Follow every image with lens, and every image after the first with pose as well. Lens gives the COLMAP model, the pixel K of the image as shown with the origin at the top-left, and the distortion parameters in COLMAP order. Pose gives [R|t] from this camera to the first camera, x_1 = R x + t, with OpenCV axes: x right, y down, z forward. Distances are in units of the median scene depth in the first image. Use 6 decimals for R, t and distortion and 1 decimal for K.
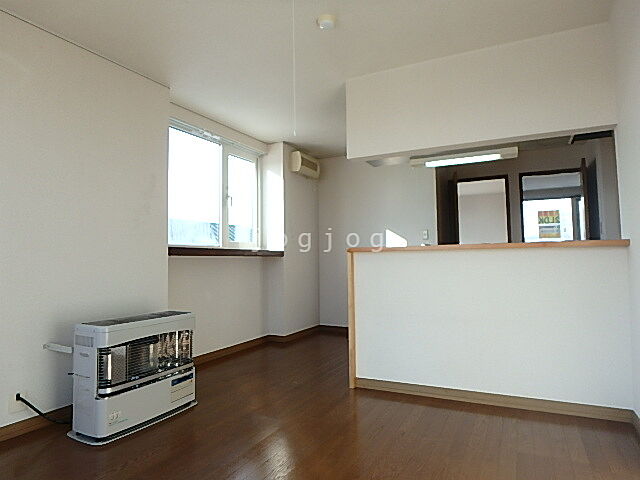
lens RADIAL K [[398.0, 0, 320.0], [0, 398.0, 240.0], [0, 0, 1]] dist [-0.004264, -0.001417]
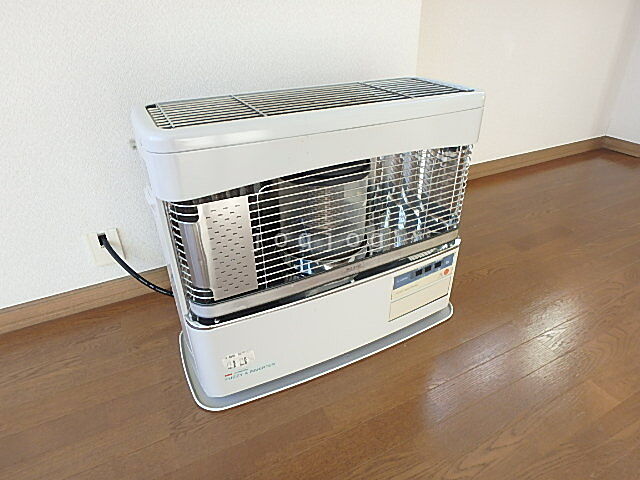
lens RADIAL K [[398.0, 0, 320.0], [0, 398.0, 240.0], [0, 0, 1]] dist [-0.004264, -0.001417]
pose [[0.809801, 0.292906, -0.508358, -0.238333], [0.035432, 0.840467, 0.540702, 0.112580], [0.585633, -0.455873, 0.670234, 0.691672]]
